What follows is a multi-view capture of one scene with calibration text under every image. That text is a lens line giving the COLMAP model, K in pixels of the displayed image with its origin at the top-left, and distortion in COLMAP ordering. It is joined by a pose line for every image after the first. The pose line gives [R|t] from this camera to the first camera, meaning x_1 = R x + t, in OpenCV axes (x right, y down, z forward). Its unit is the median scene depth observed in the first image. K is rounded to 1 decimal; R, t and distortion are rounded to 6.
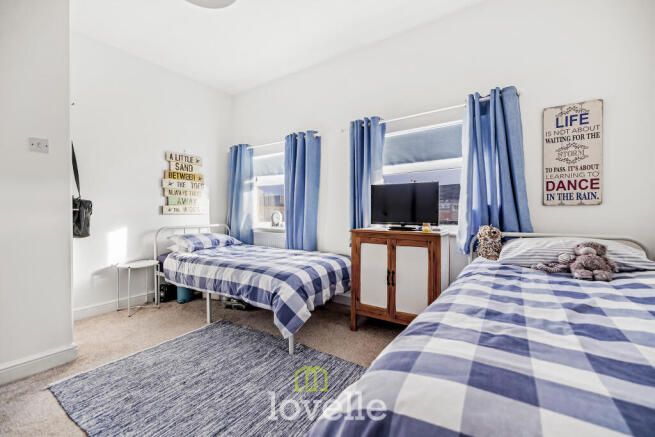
lens RADIAL K [[271.3, 0, 327.5], [0, 271.3, 218.5], [0, 0, 1]] dist [-0.000136, 0.000007]
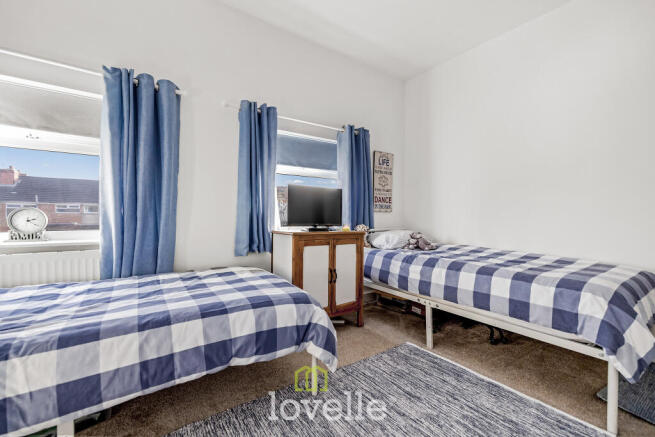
lens RADIAL K [[280.5, 0, 327.5], [0, 280.5, 218.5], [0, 0, 1]] dist [0.000927, -0.000004]
pose [[0.368065, 0.003731, 0.929793, -0.784076], [0.007651, 0.999946, -0.007042, 0.003035], [-0.929769, 0.009706, 0.368016, 0.614774]]
